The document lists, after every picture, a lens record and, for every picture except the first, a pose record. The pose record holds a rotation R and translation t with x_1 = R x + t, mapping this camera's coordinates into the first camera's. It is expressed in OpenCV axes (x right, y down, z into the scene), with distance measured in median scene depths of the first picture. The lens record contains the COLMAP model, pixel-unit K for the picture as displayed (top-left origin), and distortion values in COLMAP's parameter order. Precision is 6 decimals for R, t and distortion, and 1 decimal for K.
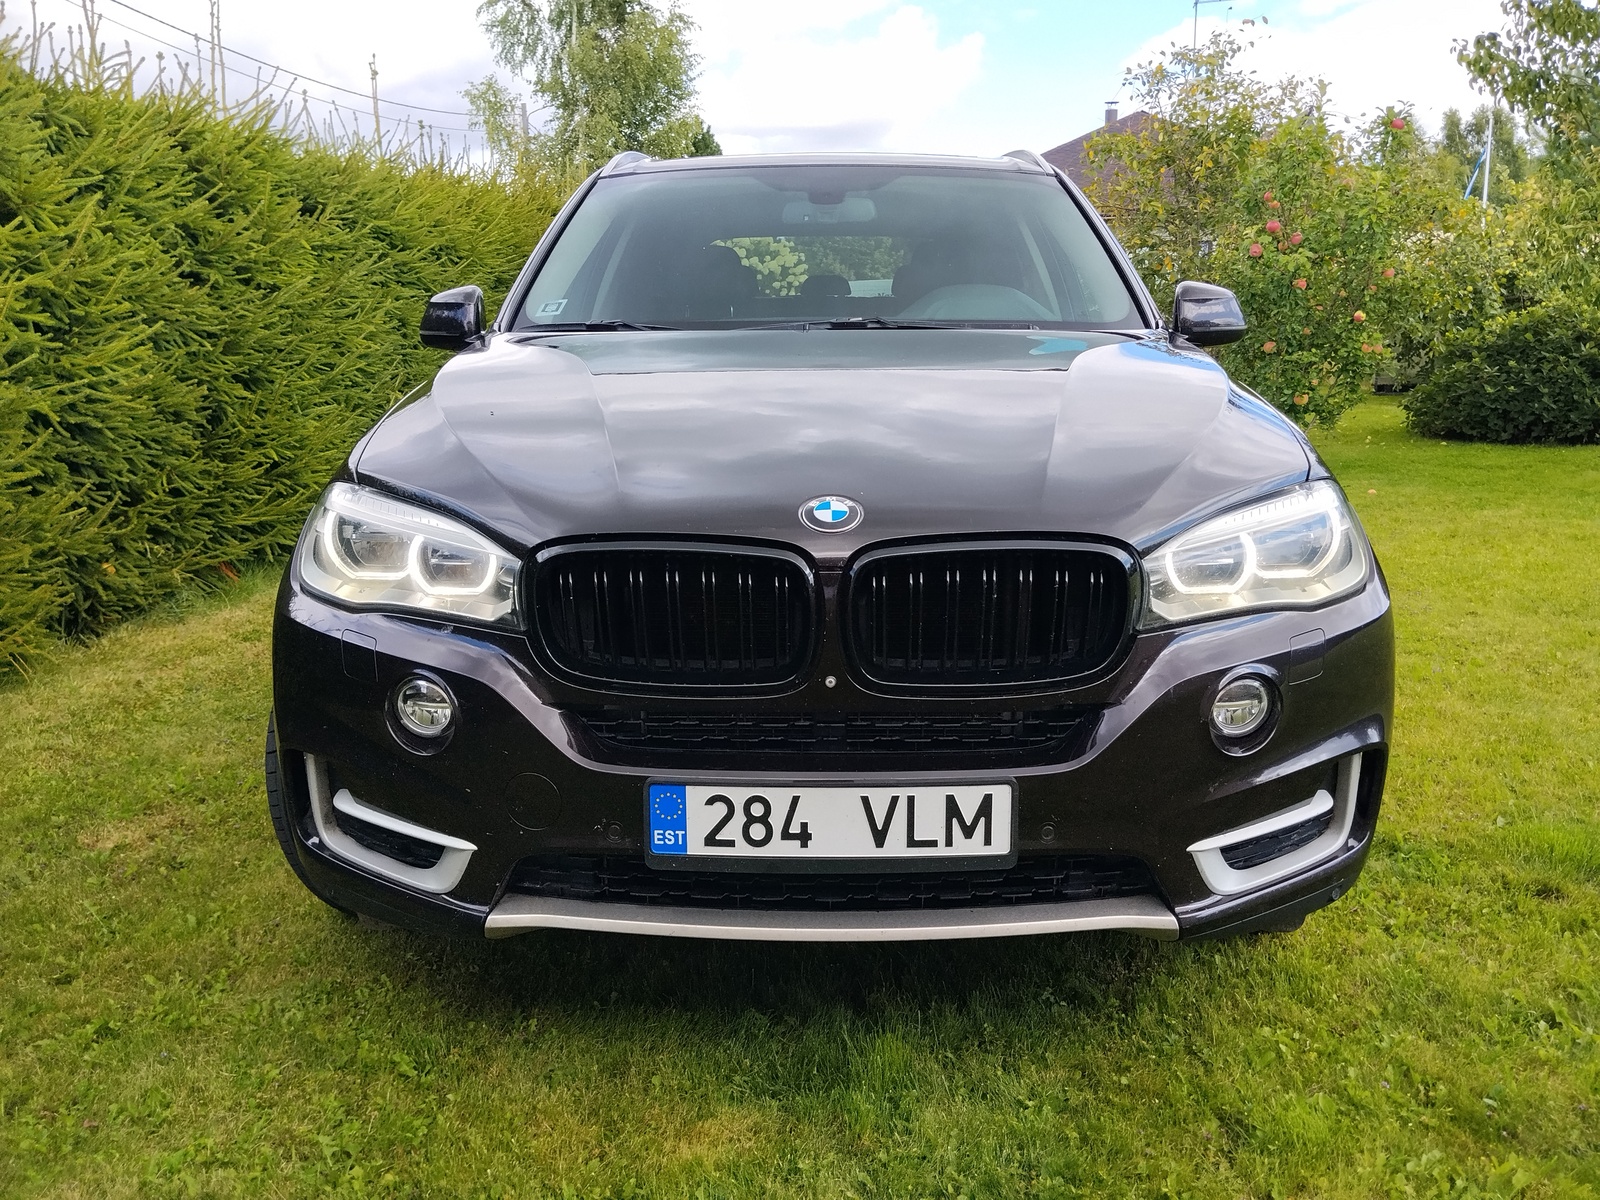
lens RADIAL K [[1368.3, 0, 800.0], [0, 1368.3, 600.0], [0, 0, 1]] dist [0.079273, -0.160677]
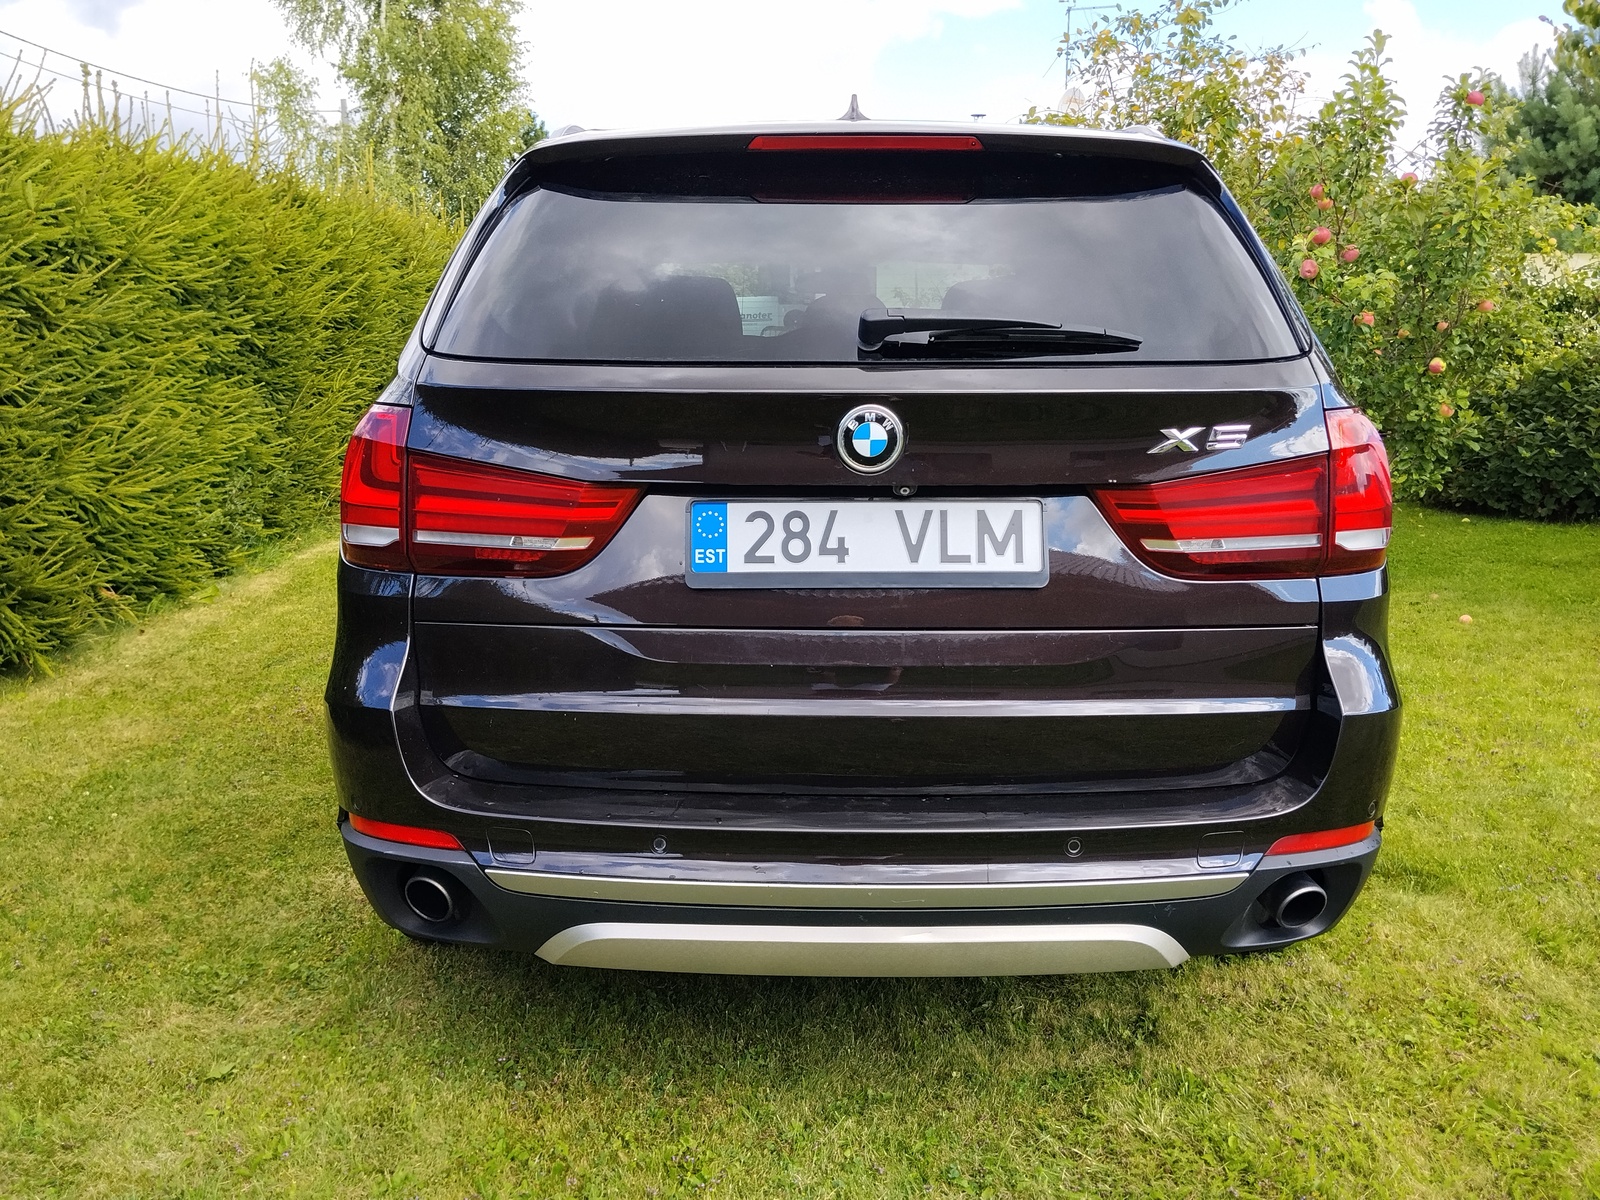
lens RADIAL K [[1368.3, 0, 800.0], [0, 1368.3, 600.0], [0, 0, 1]] dist [0.079273, -0.160677]
pose [[0.994385, -0.007753, 0.105543, 0.005563], [0.009096, 0.999884, -0.012252, -0.060241], [-0.105436, 0.013143, 0.994339, 0.252572]]
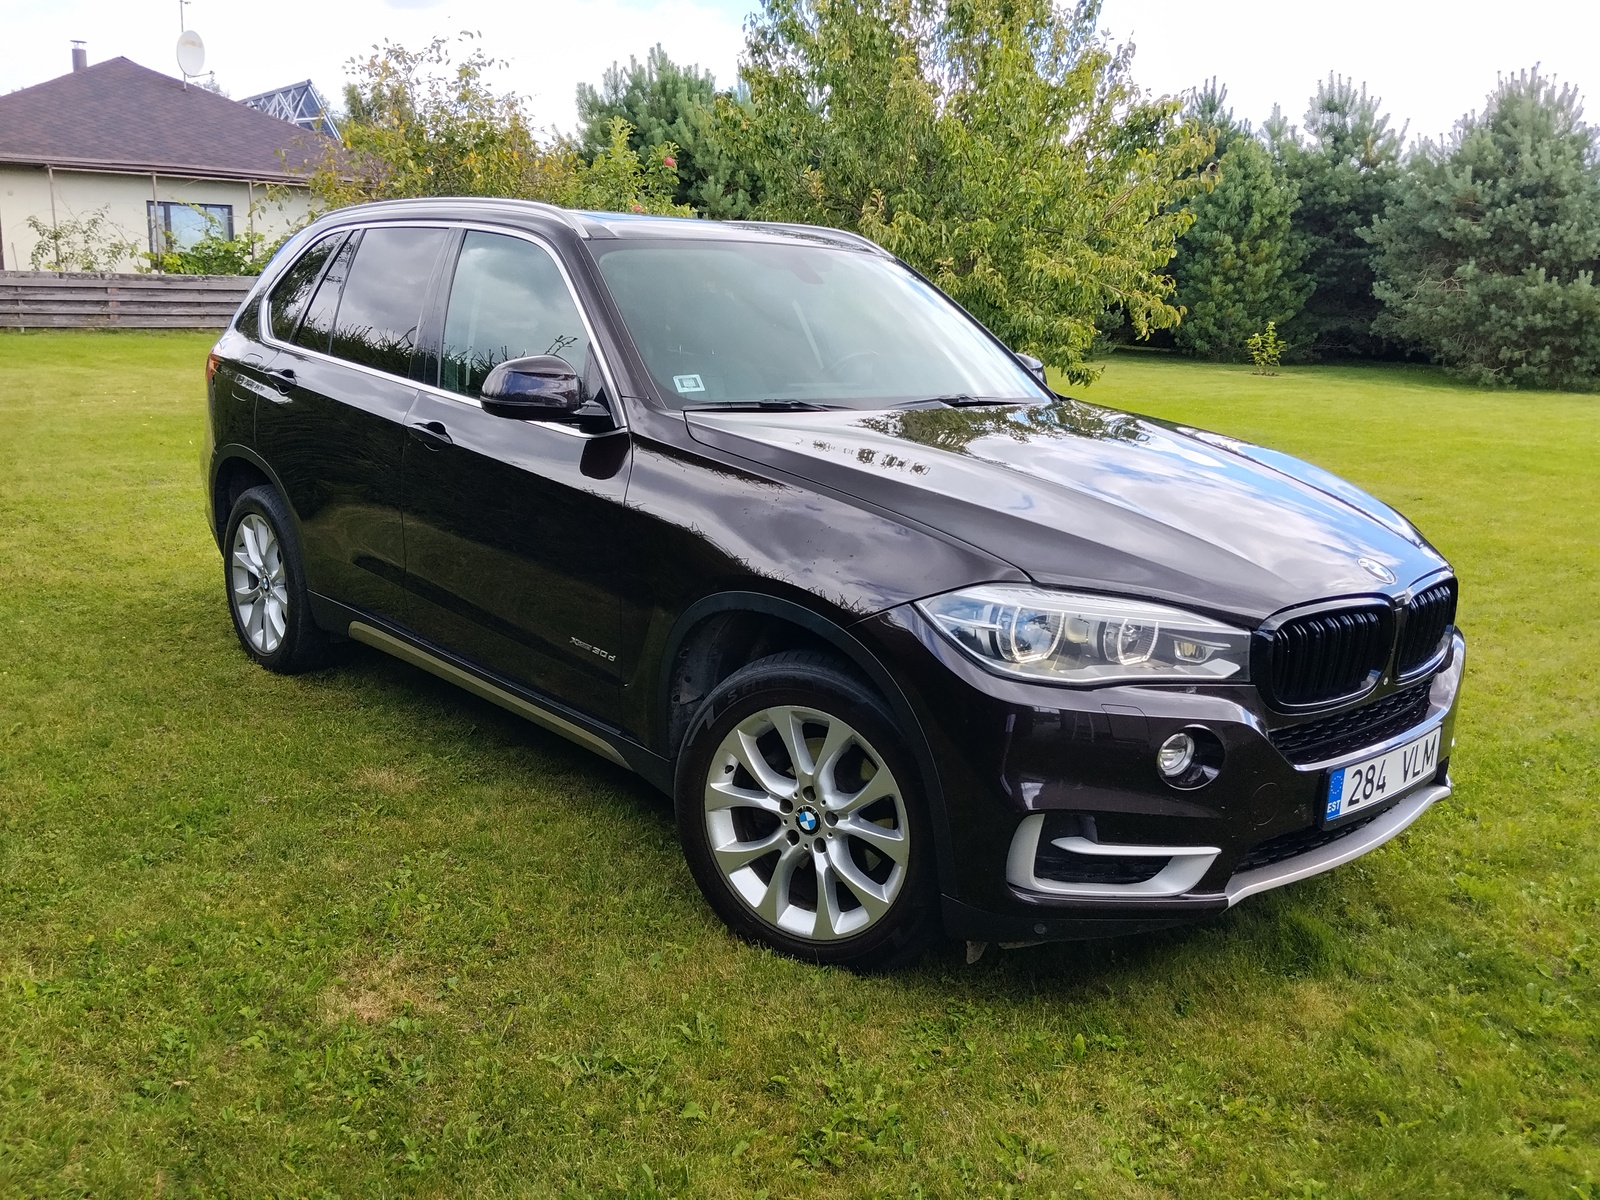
lens RADIAL K [[1368.3, 0, 800.0], [0, 1368.3, 600.0], [0, 0, 1]] dist [0.079273, -0.160677]
pose [[0.733565, -0.106477, 0.671226, -0.234617], [0.087652, 0.994225, 0.061922, -0.028601], [-0.673943, 0.013410, 0.738662, 0.052068]]
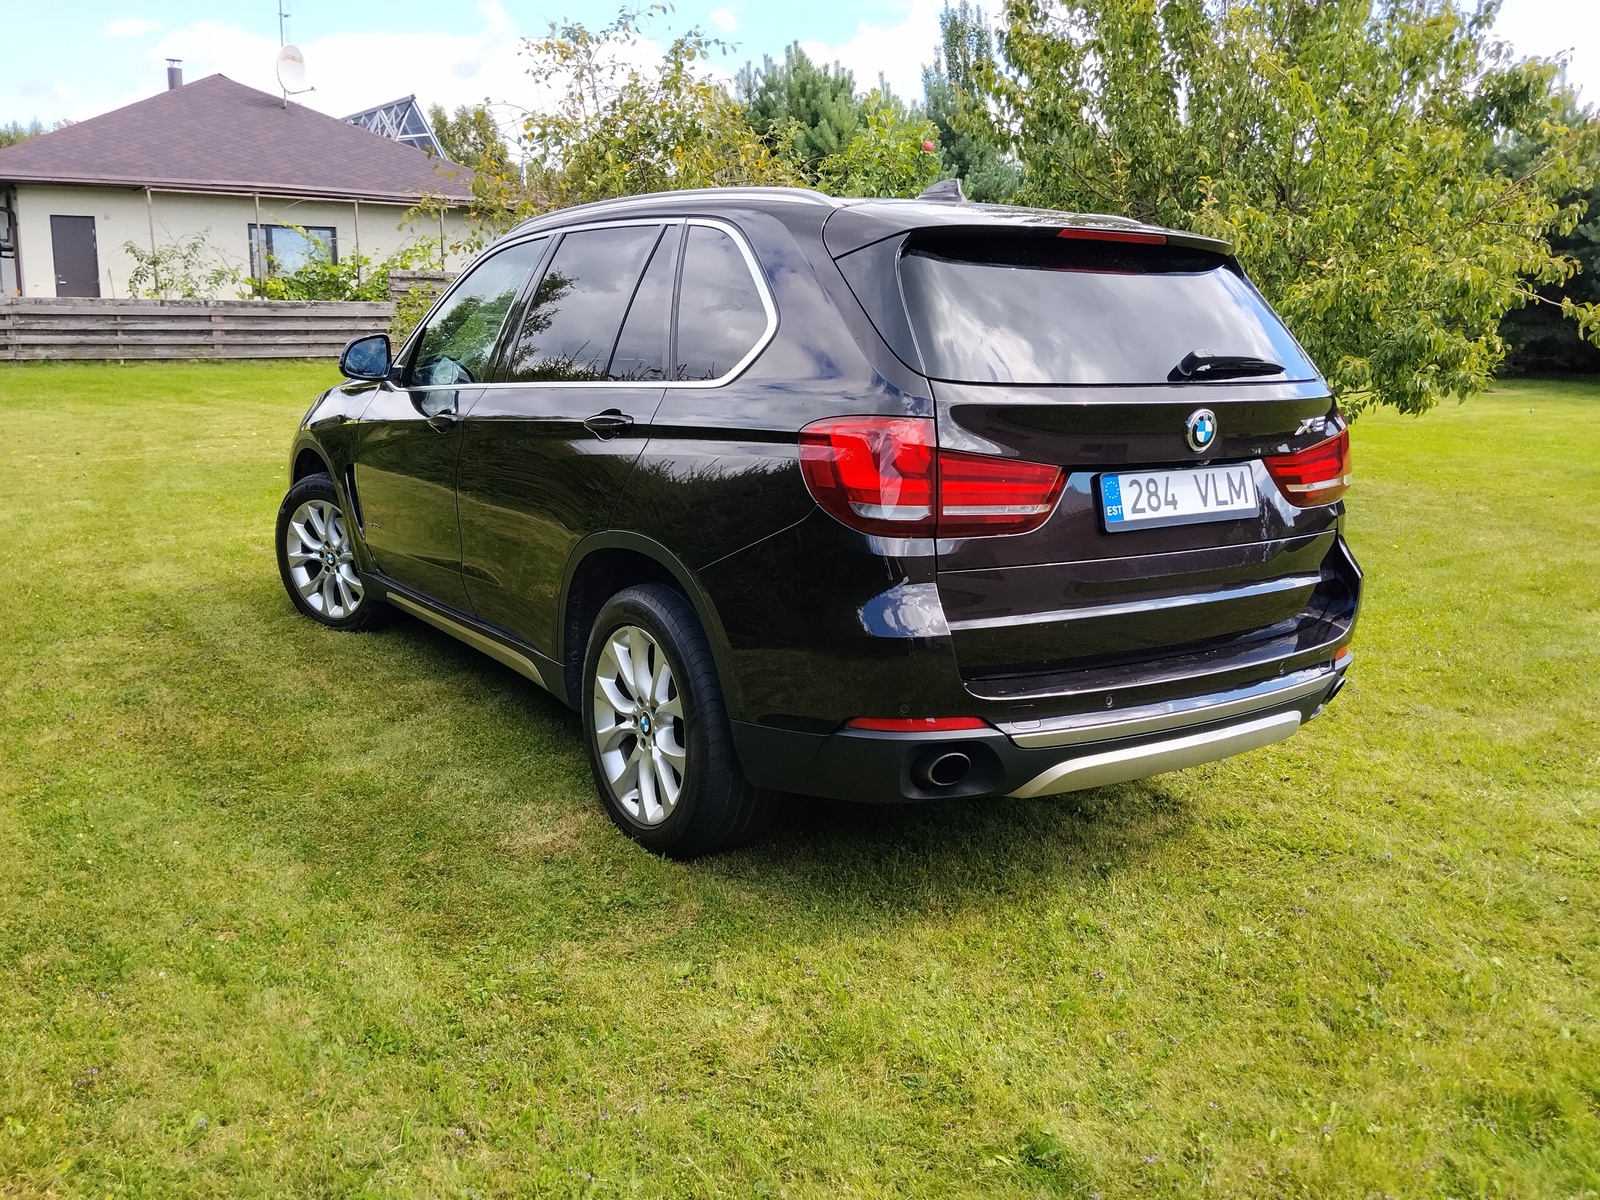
lens RADIAL K [[1368.3, 0, 800.0], [0, 1368.3, 600.0], [0, 0, 1]] dist [0.079273, -0.160677]
pose [[0.766253, -0.103619, 0.634129, -0.194966], [0.096575, 0.994273, 0.045771, -0.068505], [-0.635240, 0.026169, 0.771871, 0.259863]]
